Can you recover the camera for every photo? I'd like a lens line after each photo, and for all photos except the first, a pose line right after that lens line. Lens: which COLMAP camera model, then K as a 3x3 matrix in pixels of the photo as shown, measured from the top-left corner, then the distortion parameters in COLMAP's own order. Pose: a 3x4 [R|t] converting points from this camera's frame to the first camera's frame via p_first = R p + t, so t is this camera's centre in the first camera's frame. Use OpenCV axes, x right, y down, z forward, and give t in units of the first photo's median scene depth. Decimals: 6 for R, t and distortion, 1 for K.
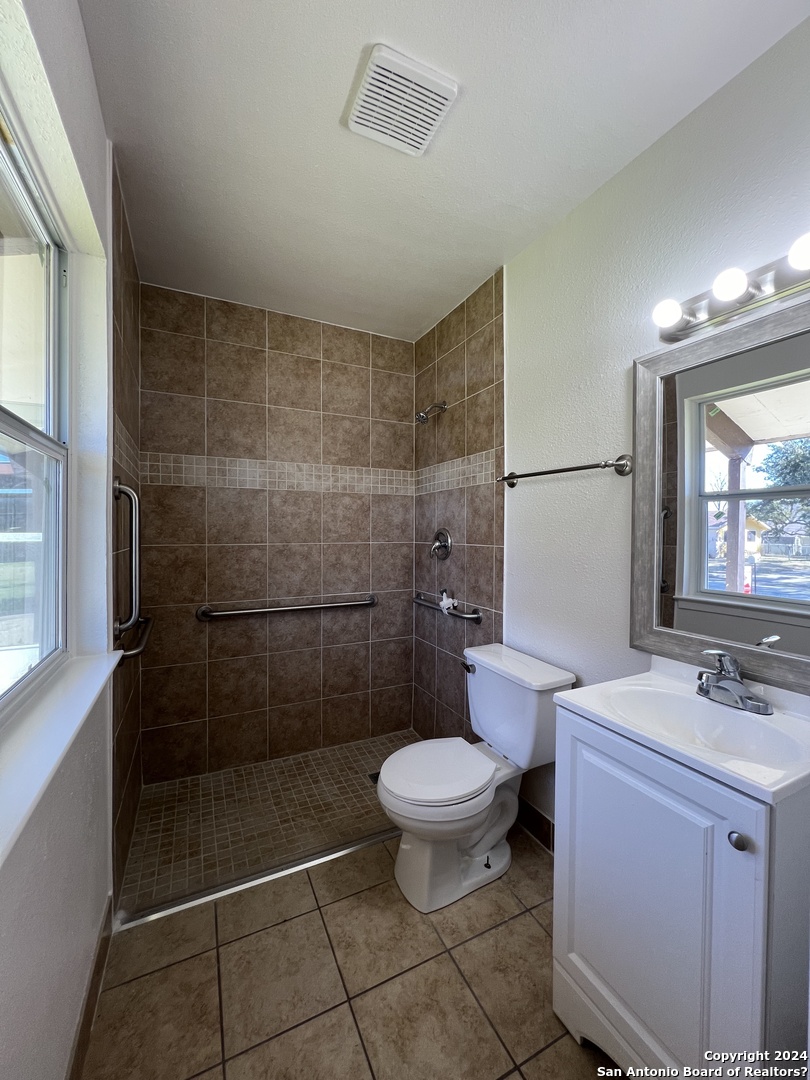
lens RADIAL K [[430.7, 0, 405.8], [0, 430.7, 535.6], [0, 0, 1]] dist [0.000758, 0.000229]
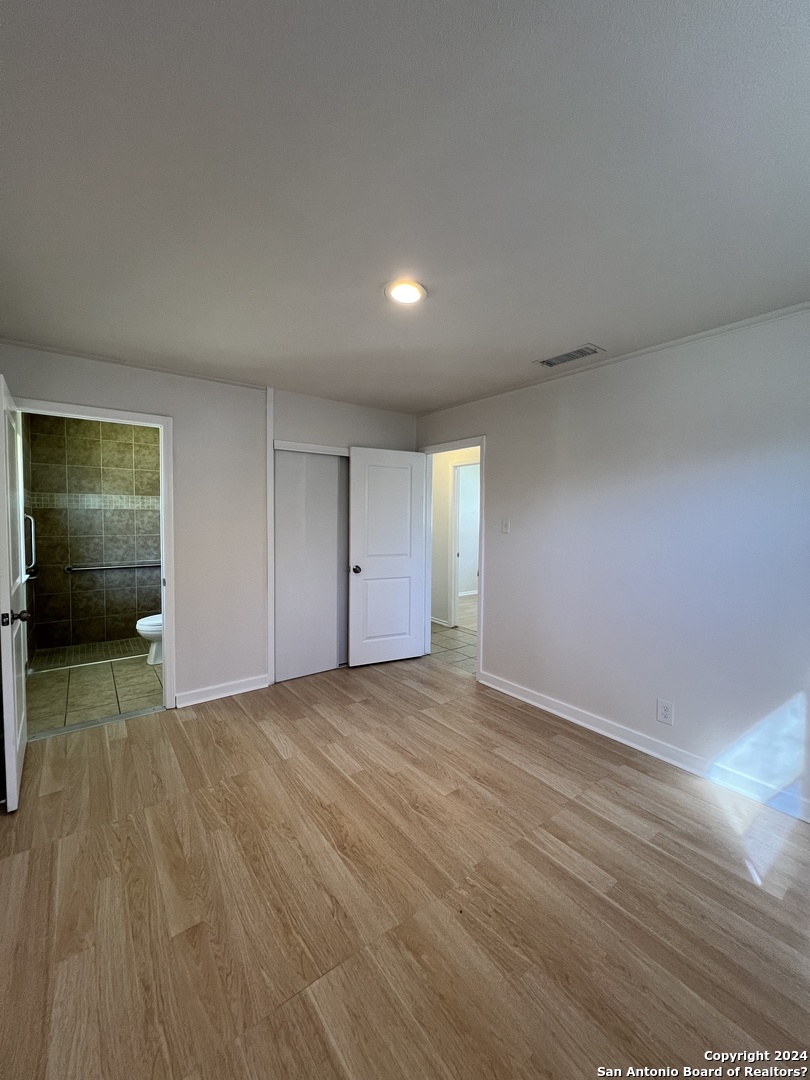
lens RADIAL K [[430.7, 0, 407.8], [0, 430.7, 535.7], [0, 0, 1]] dist [0.000758, 0.000229]
pose [[0.982007, -0.003902, 0.188806, 0.709986], [-0.002160, 0.999489, 0.031891, -0.048375], [-0.188834, -0.031725, 0.981496, -1.274822]]
